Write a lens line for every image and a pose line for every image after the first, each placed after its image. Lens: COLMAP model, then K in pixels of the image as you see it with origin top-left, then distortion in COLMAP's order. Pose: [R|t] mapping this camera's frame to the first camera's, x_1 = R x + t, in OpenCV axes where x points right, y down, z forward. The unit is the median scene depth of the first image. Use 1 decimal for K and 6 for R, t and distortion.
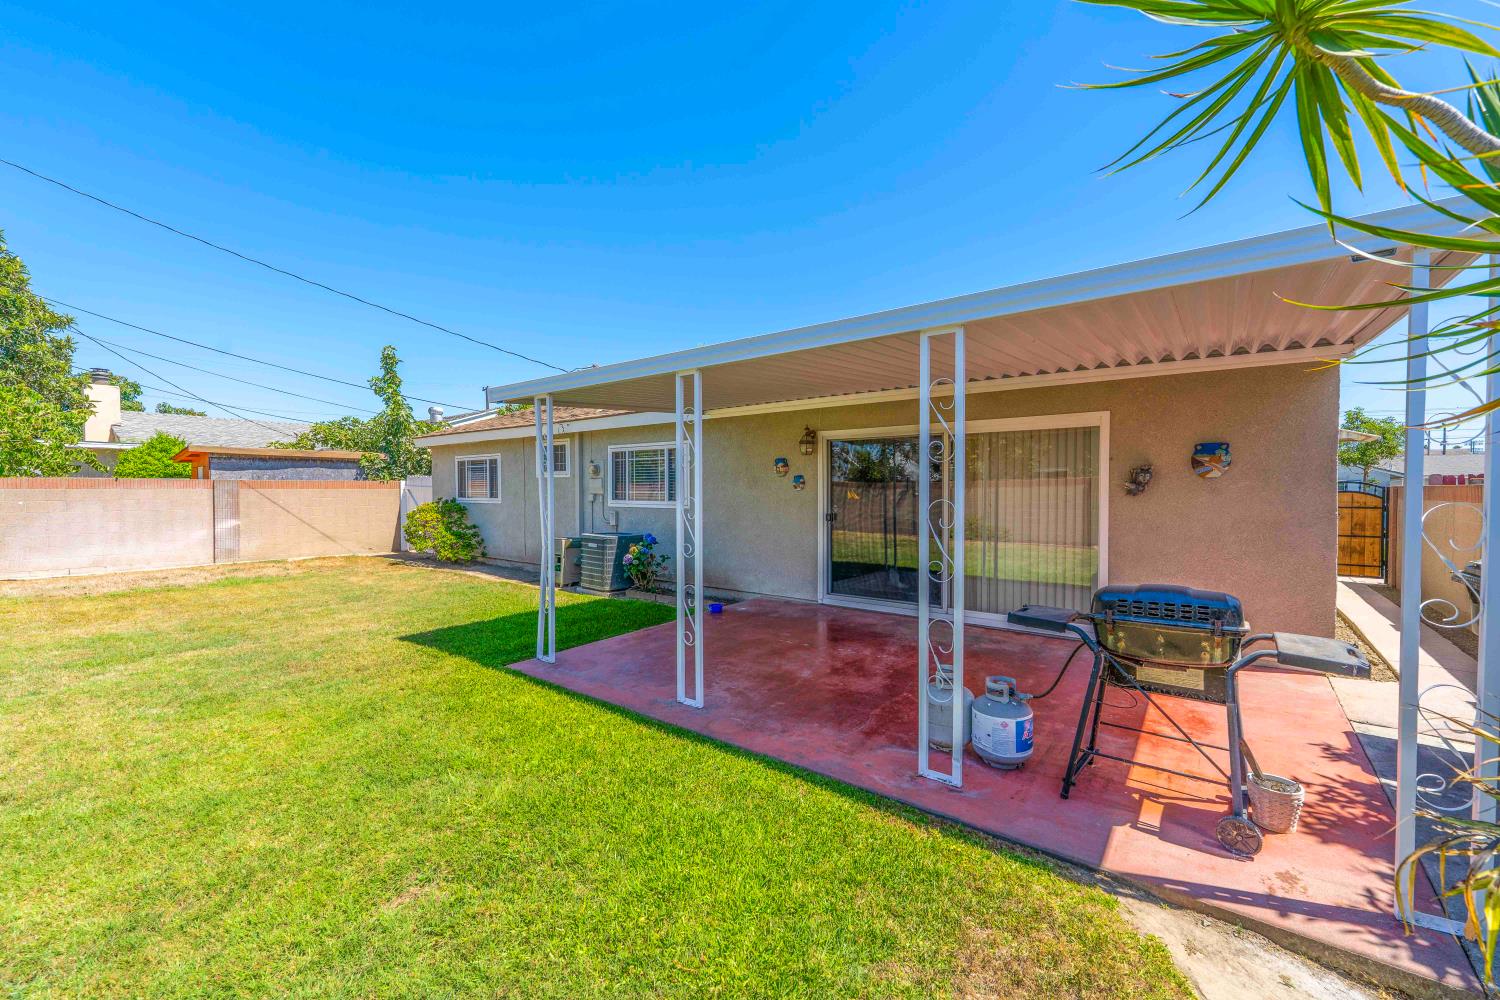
lens RADIAL K [[612.7, 0, 738.9], [0, 612.7, 496.9], [0, 0, 1]] dist [0.000084, -0.000958]
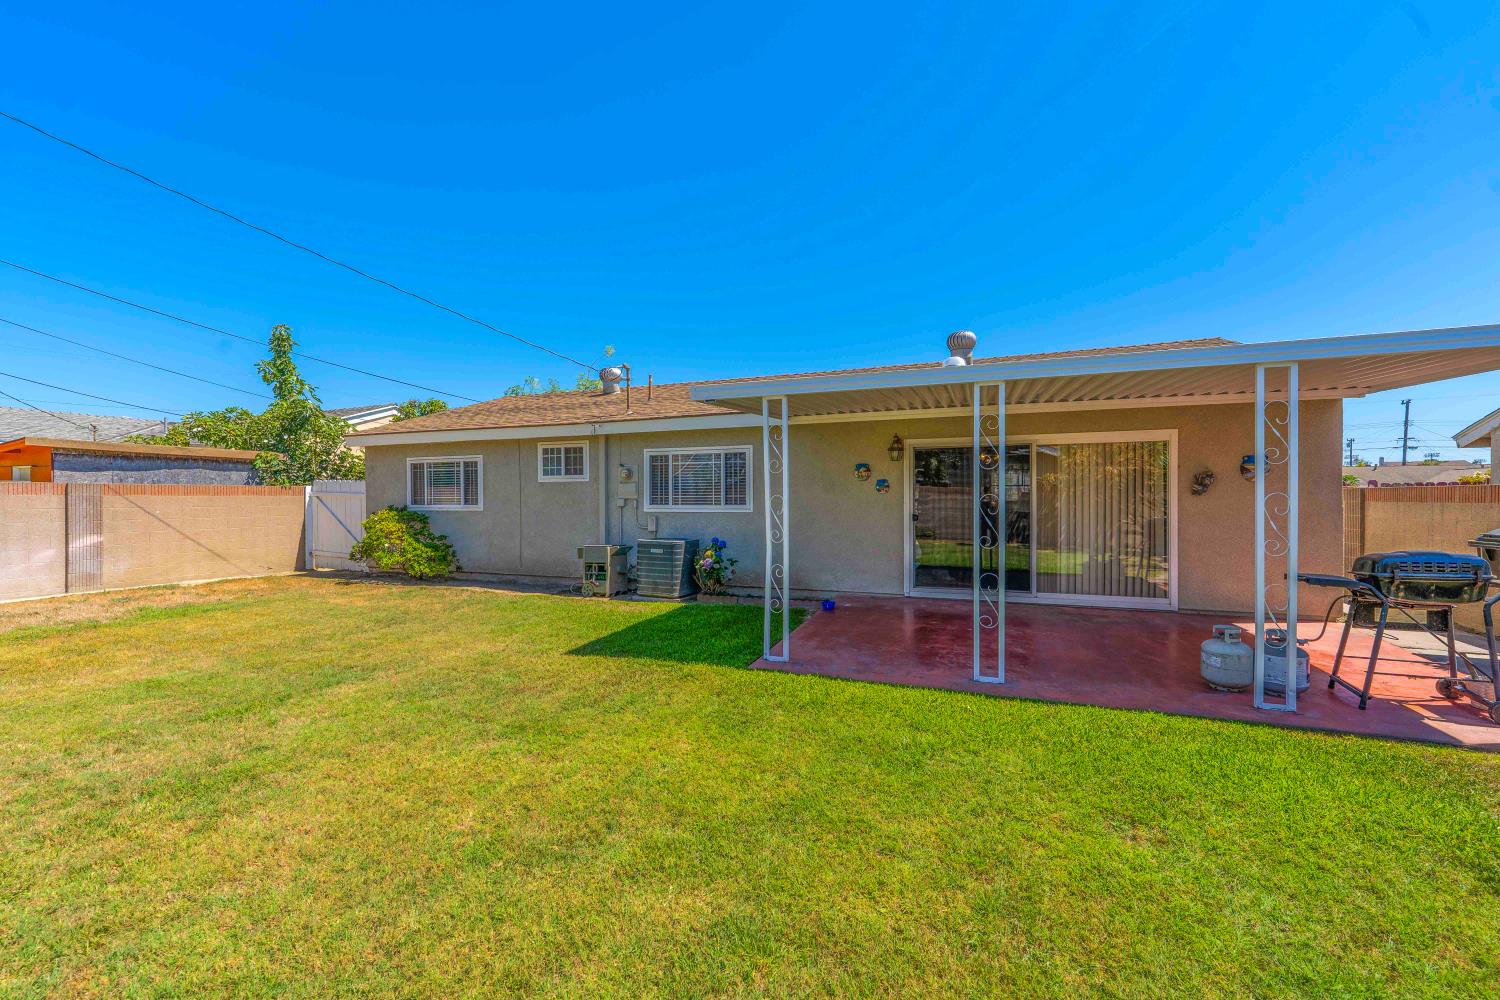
lens RADIAL K [[612.7, 0, 740.9], [0, 612.7, 487.8], [0, 0, 1]] dist [0.000084, -0.000958]
pose [[0.953112, 0.003102, 0.302602, -0.367148], [0.006623, 0.999494, -0.031108, 0.009091], [-0.302545, 0.031654, 0.952609, 0.030336]]
